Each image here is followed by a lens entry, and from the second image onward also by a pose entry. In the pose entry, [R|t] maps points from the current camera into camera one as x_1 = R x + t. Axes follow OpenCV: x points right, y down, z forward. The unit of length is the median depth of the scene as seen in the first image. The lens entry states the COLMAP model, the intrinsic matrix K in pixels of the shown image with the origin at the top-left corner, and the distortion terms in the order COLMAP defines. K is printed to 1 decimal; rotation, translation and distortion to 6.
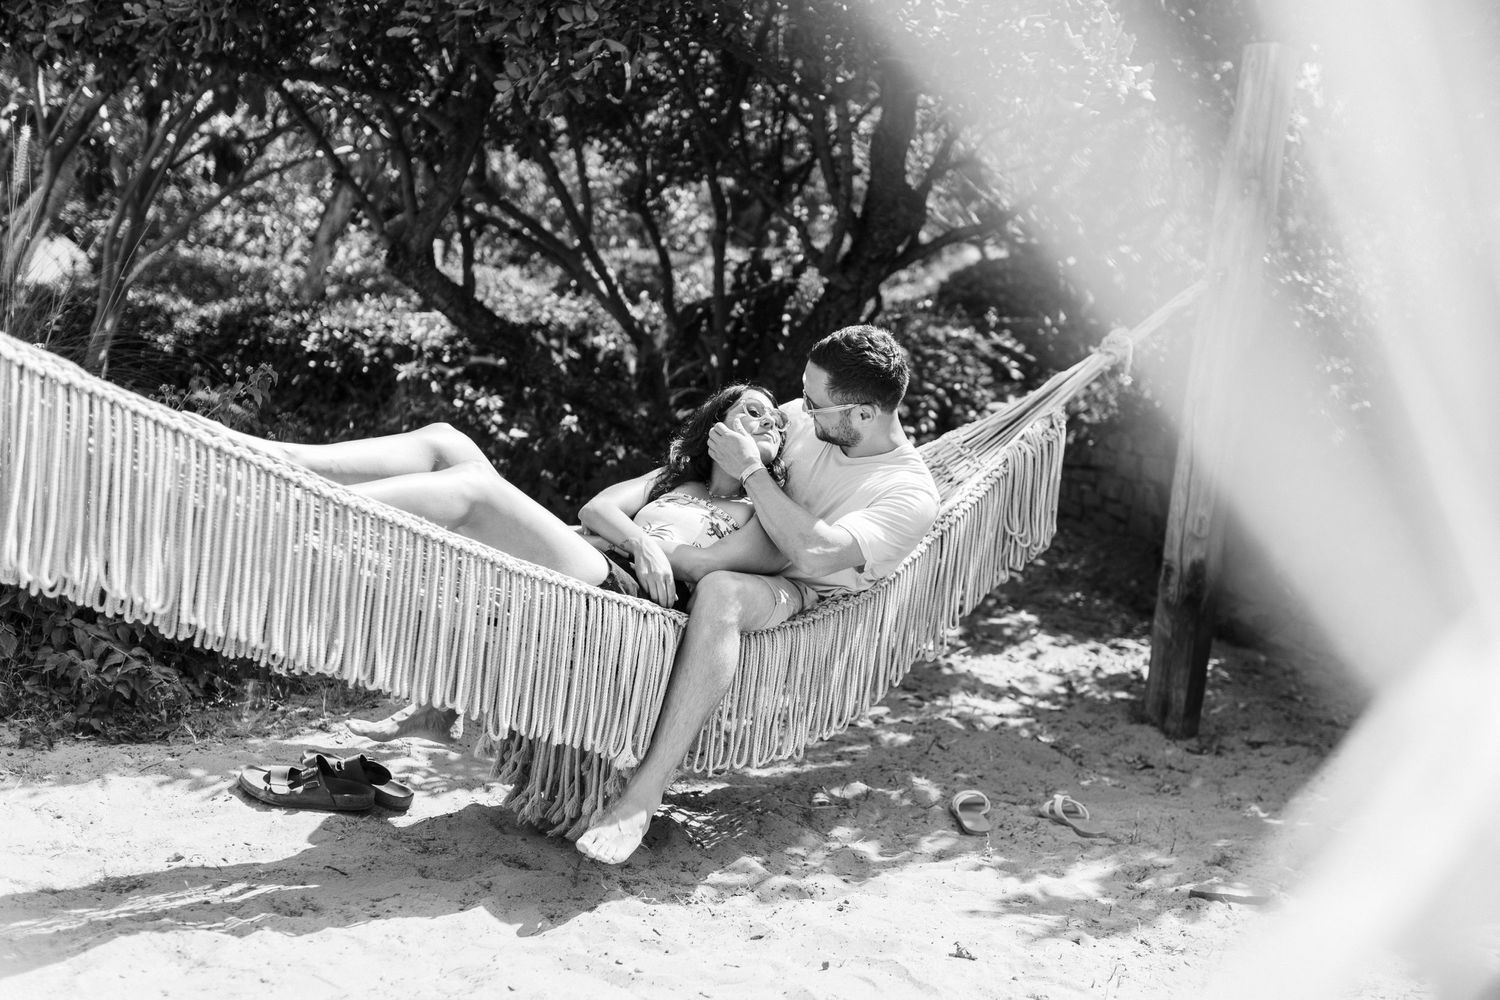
lens RADIAL K [[1648.4, 0, 794.1], [0, 1648.4, 597.6], [0, 0, 1]] dist [0.002169, -0.013976]
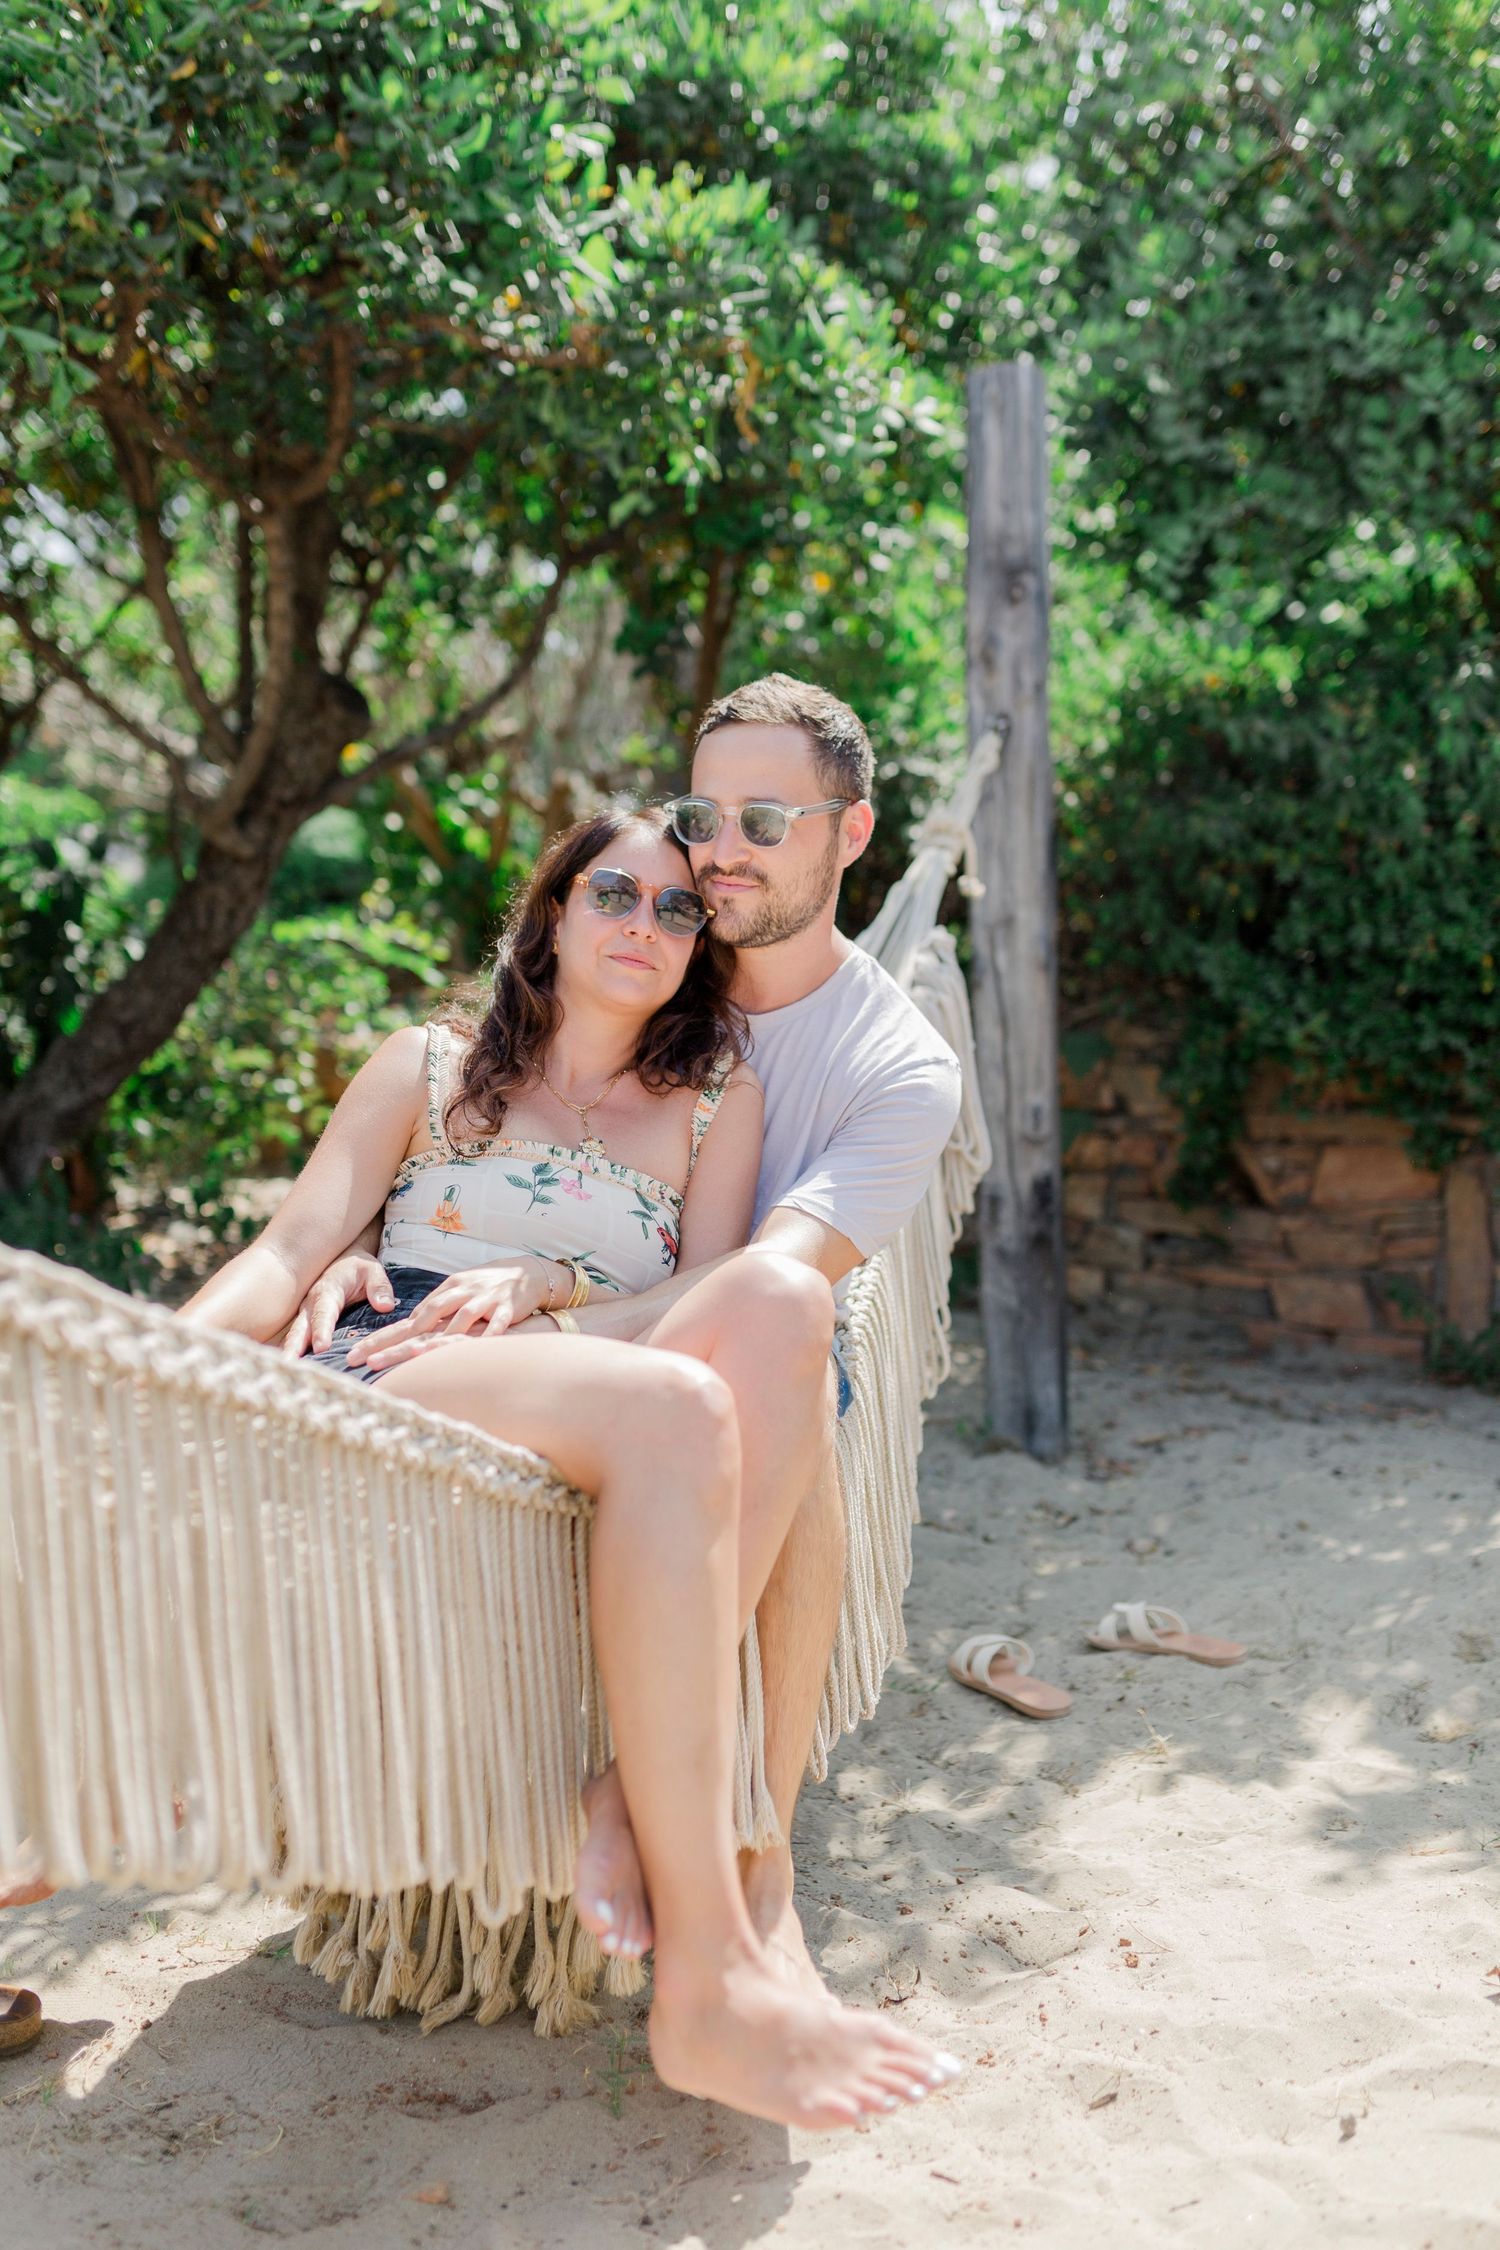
lens RADIAL K [[2152.4, 0, 781.6], [0, 2152.4, 1125.3], [0, 0, 1]] dist [-0.010098, 0.012917]
pose [[0.894595, -0.160091, 0.417218, -0.221333], [0.195695, 0.979691, -0.043689, -0.030497], [-0.401751, 0.120731, 0.907756, 0.358412]]
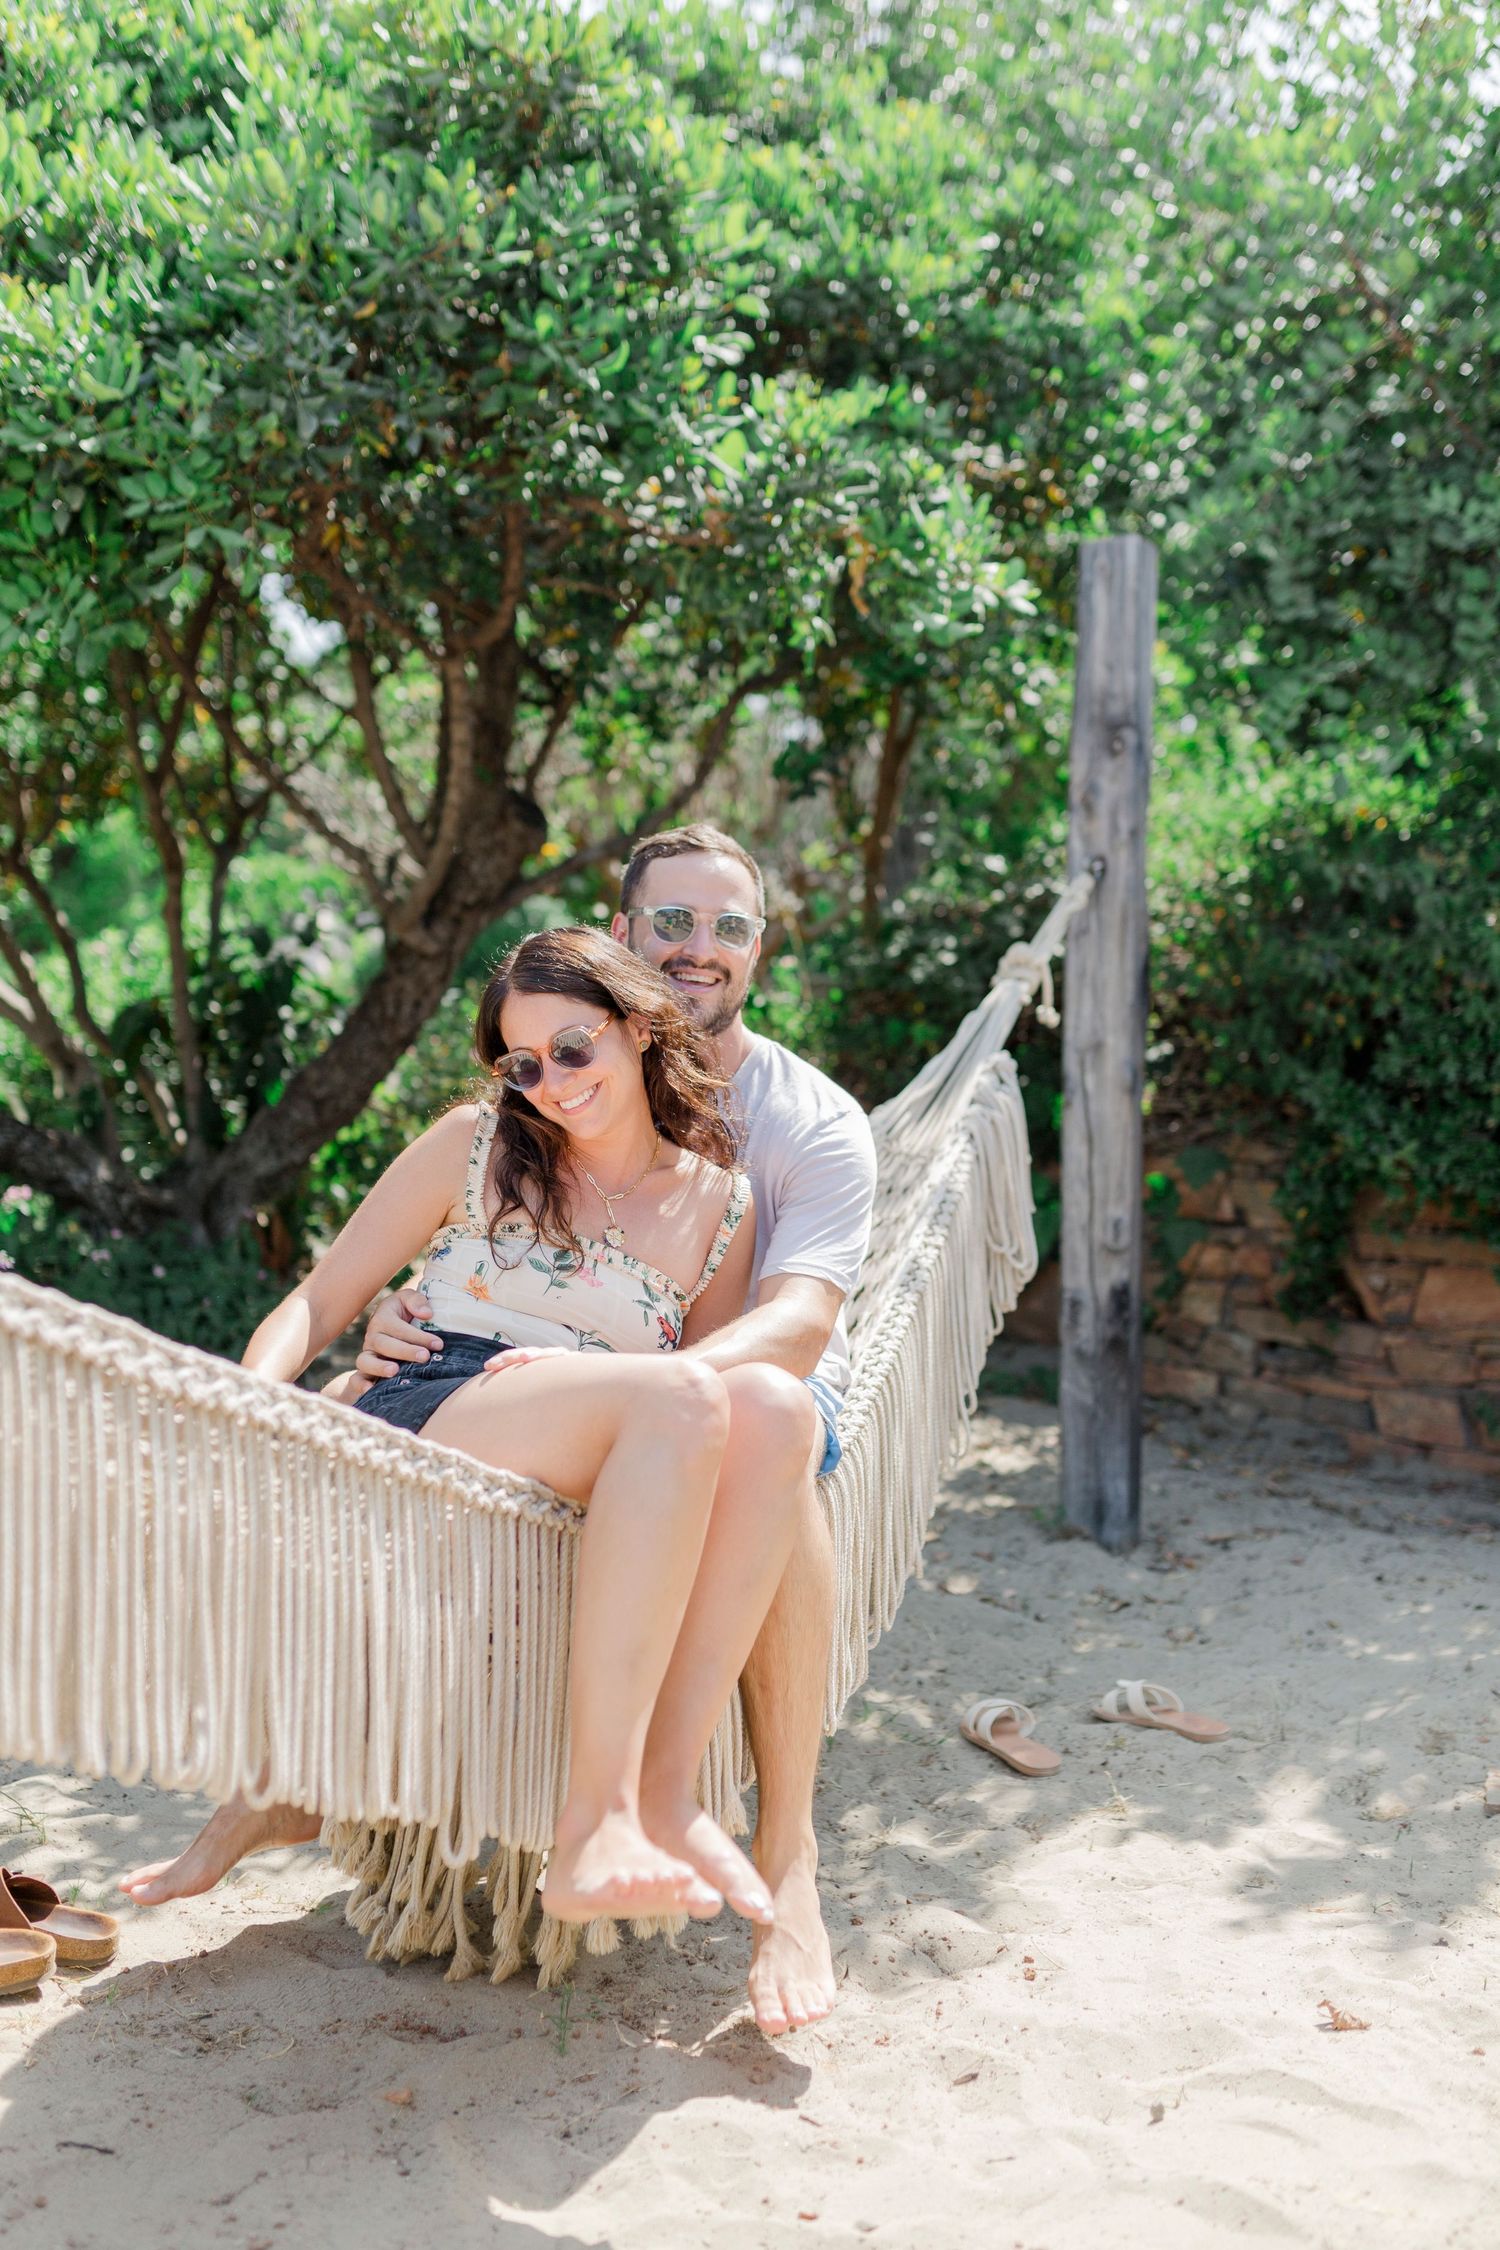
lens RADIAL K [[2152.4, 0, 781.6], [0, 2152.4, 1125.3], [0, 0, 1]] dist [-0.010098, 0.012917]
pose [[0.940574, -0.103903, 0.323302, -0.198106], [0.142307, 0.985014, -0.097445, -0.024743], [-0.308332, 0.137662, 0.941265, 0.249764]]
